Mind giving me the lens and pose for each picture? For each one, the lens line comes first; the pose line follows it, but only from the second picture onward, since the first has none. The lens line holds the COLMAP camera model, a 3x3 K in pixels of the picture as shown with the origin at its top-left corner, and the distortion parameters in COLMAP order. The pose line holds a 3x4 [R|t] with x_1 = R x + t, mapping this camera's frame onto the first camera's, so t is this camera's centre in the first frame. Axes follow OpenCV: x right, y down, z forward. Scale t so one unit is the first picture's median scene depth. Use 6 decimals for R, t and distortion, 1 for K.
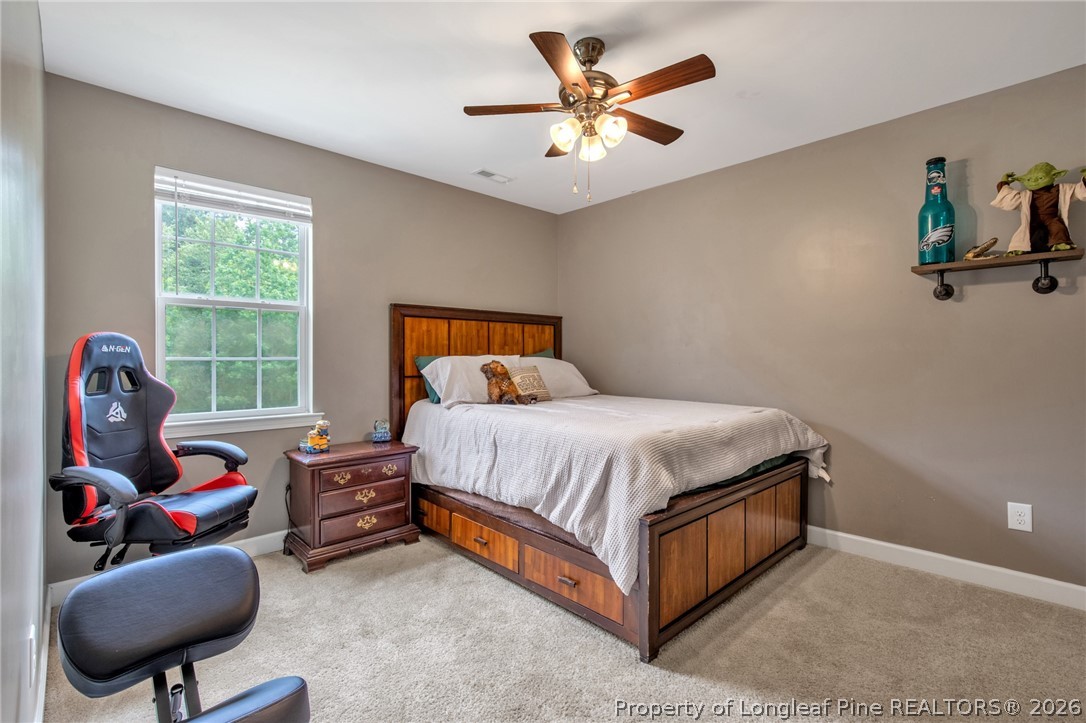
lens RADIAL K [[511.3, 0, 541.2], [0, 511.3, 367.2], [0, 0, 1]] dist [-0.002716, -0.000567]
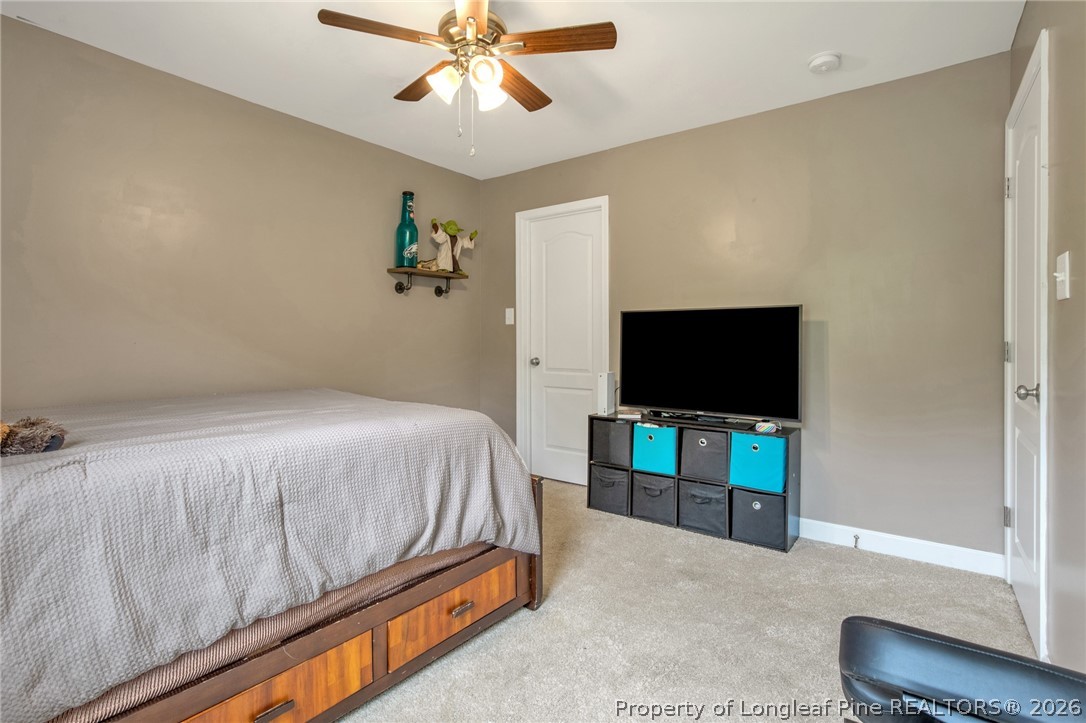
lens RADIAL K [[513.2, 0, 542.3], [0, 513.2, 339.9], [0, 0, 1]] dist [-0.000449, -0.000110]
pose [[-0.159151, -0.004570, 0.987244, -0.707629], [0.024767, 0.999656, 0.008620, -0.009185], [-0.986944, 0.025823, -0.158983, 0.913587]]
